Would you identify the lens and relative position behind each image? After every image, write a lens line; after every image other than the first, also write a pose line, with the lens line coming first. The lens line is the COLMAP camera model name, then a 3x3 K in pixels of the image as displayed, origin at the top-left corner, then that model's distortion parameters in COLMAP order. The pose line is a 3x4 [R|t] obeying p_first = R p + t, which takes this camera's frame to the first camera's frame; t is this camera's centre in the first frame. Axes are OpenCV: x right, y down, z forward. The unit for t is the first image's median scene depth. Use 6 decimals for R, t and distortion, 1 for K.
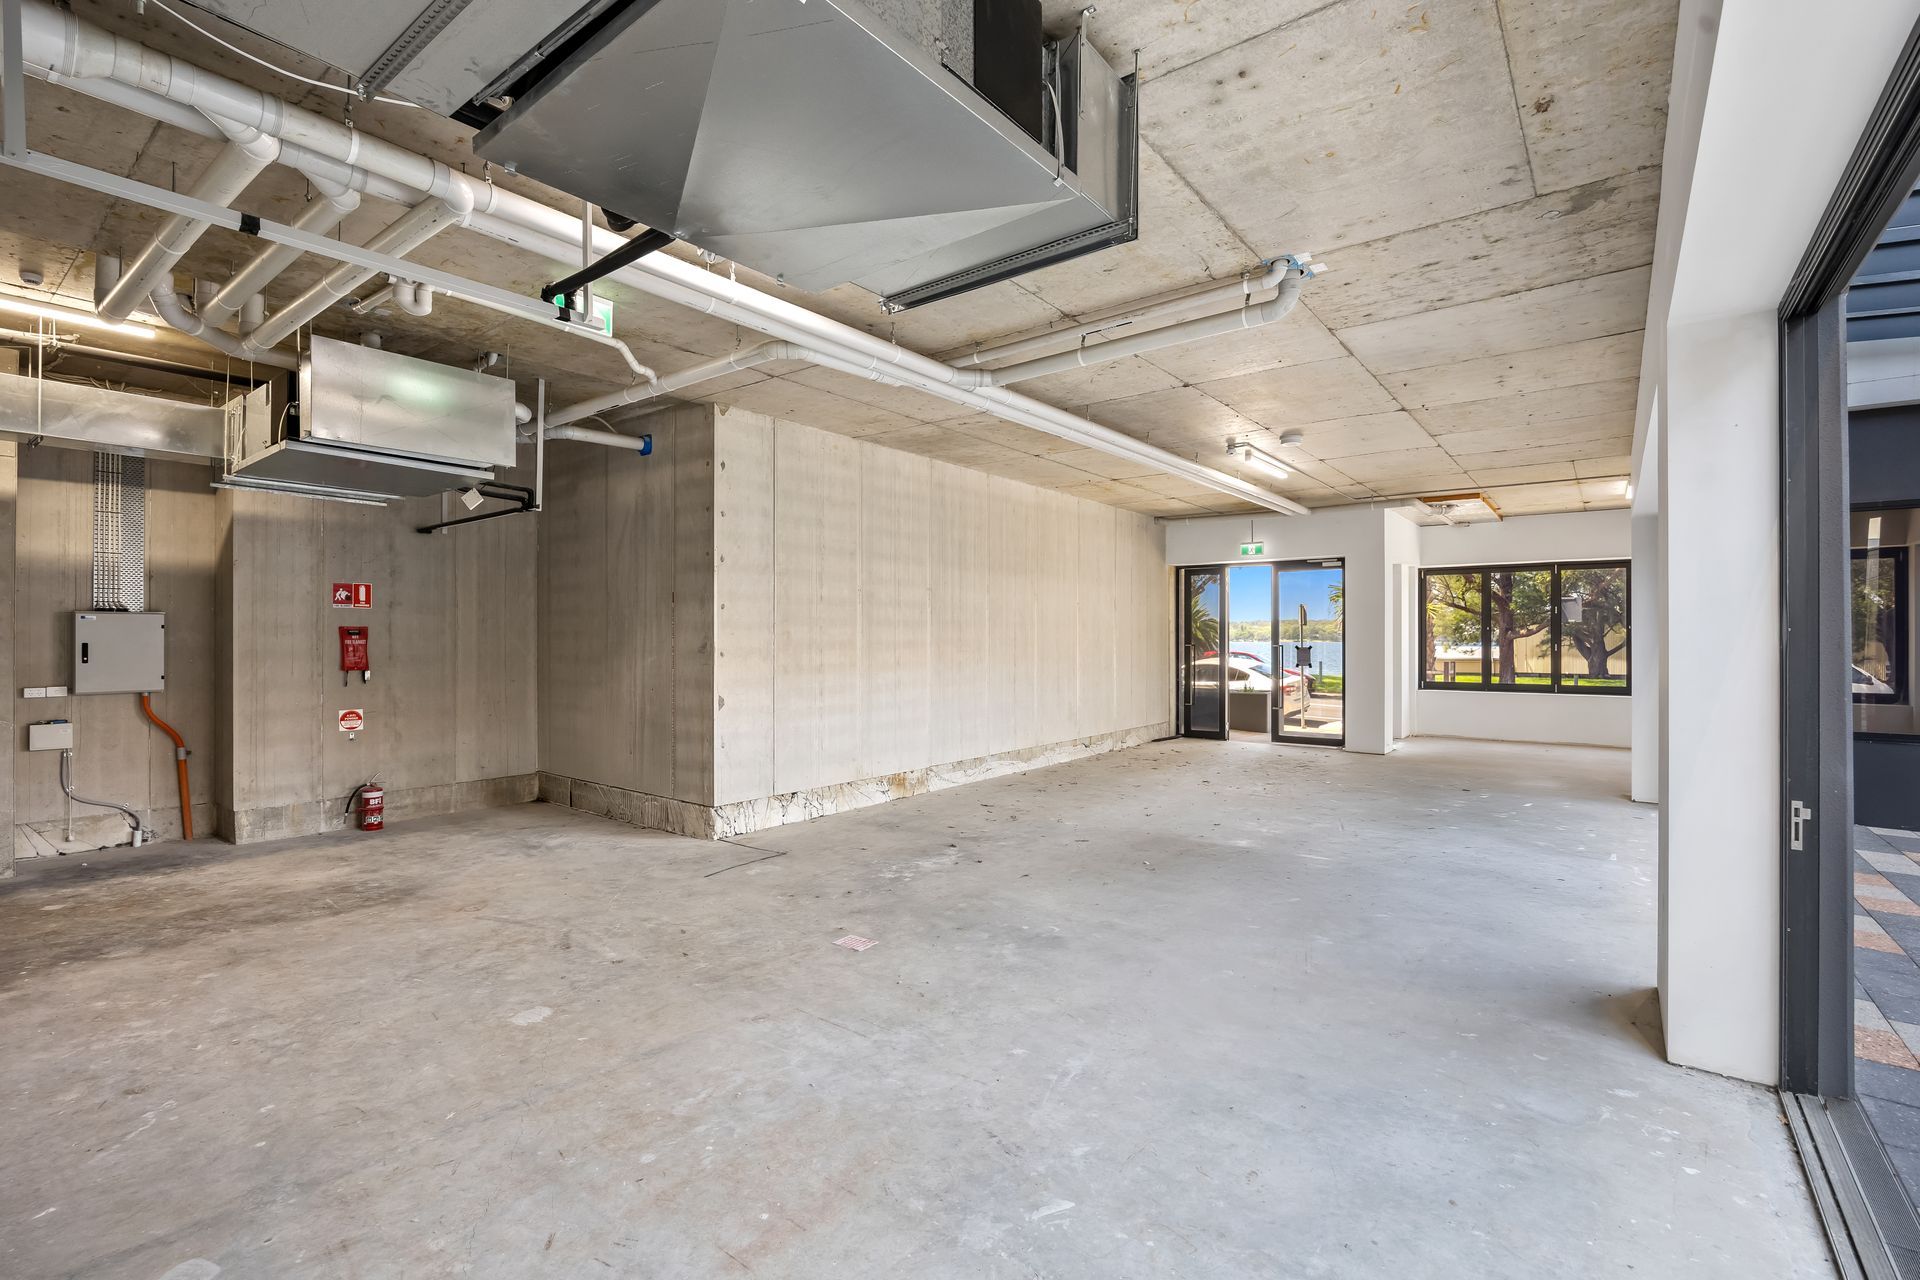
lens RADIAL K [[858.8, 0, 950.6], [0, 858.8, 634.6], [0, 0, 1]] dist [-0.008239, -0.000409]
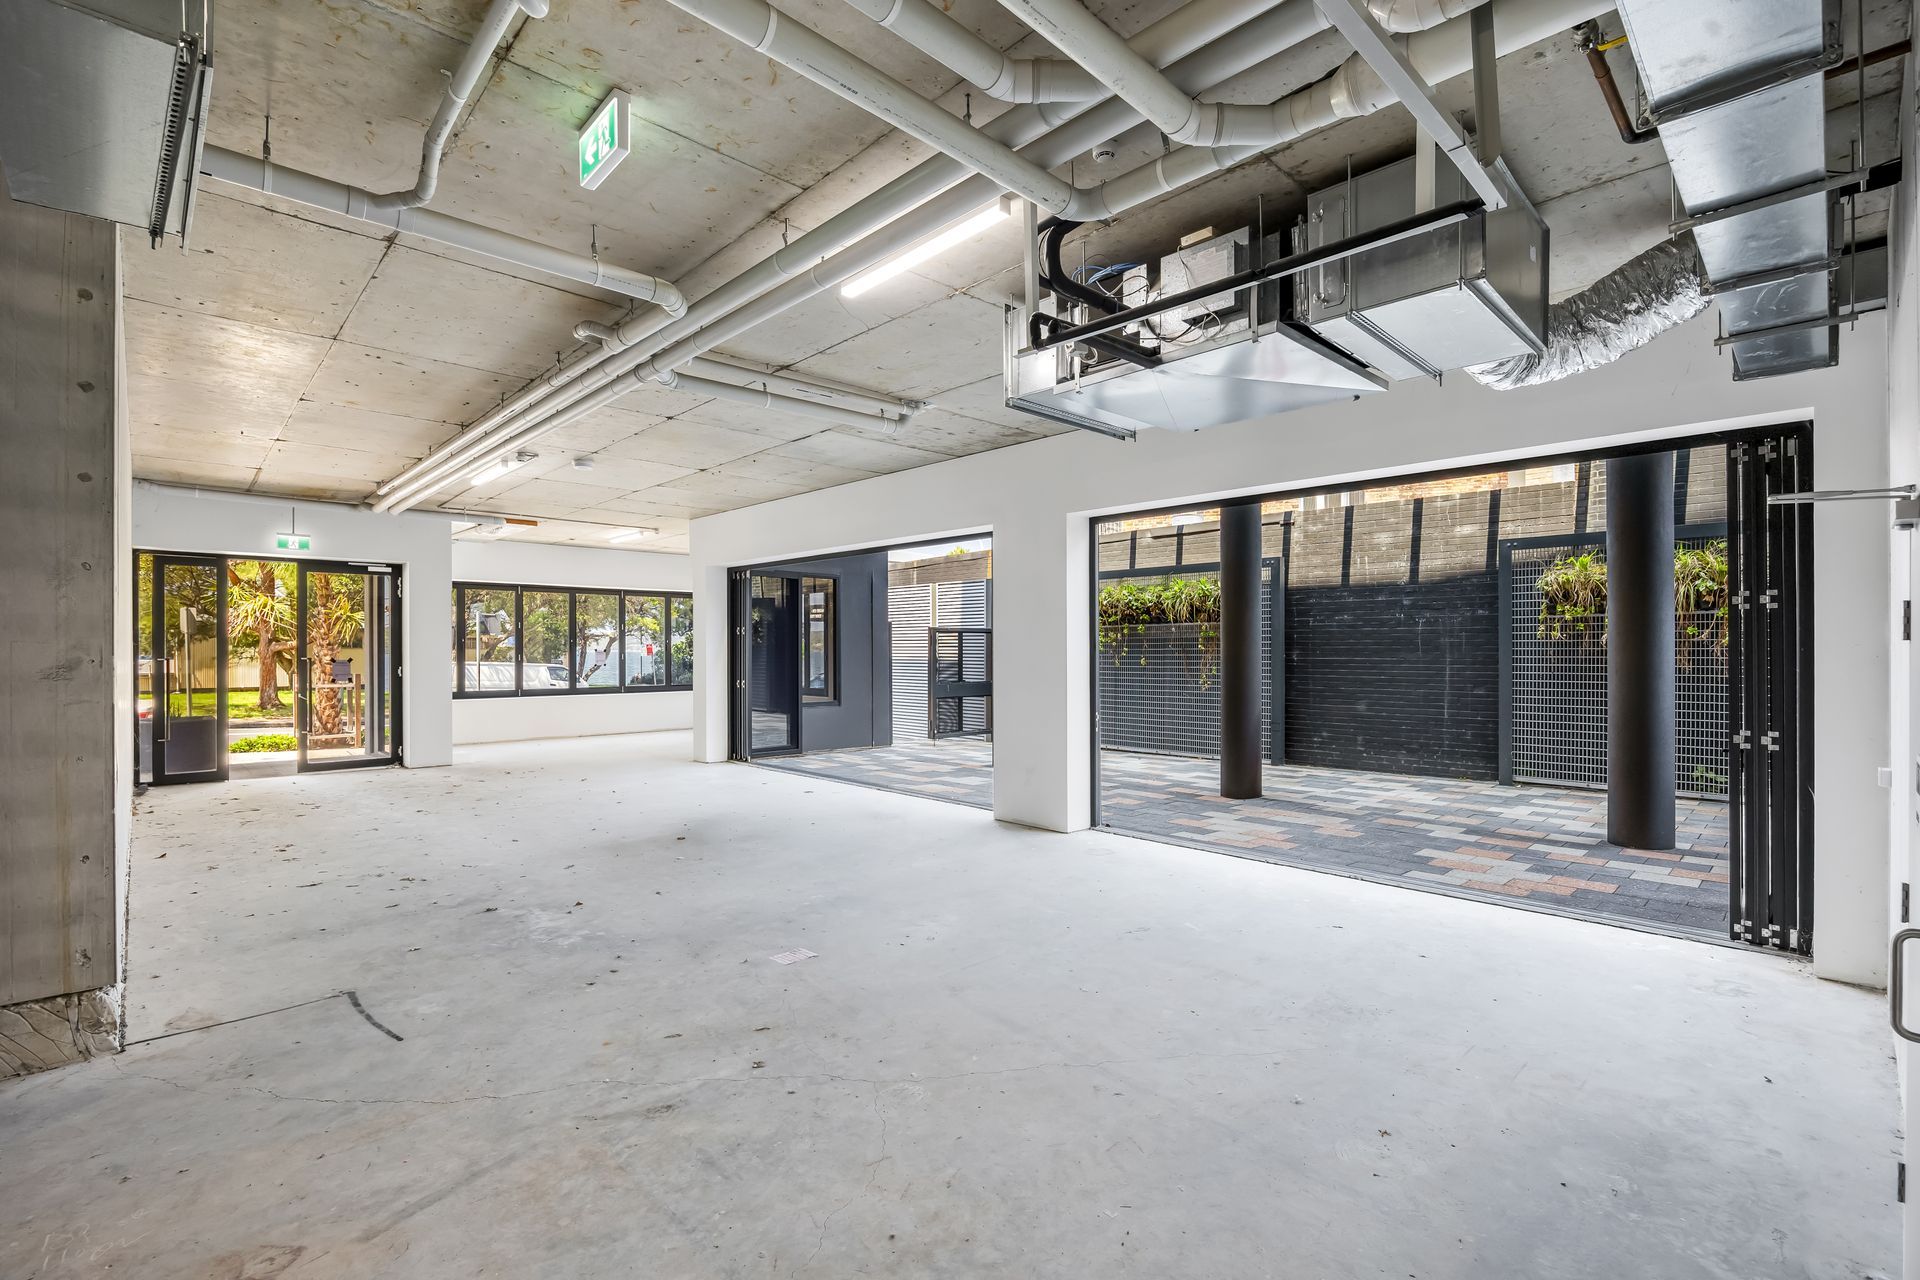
lens RADIAL K [[864.5, 0, 966.8], [0, 864.5, 647.1], [0, 0, 1]] dist [-0.002293, 0.000051]
pose [[0.145000, 0.001833, 0.989430, -0.967063], [-0.002435, 0.999996, -0.001496, 0.002704], [-0.989429, -0.002193, 0.145004, 0.594134]]
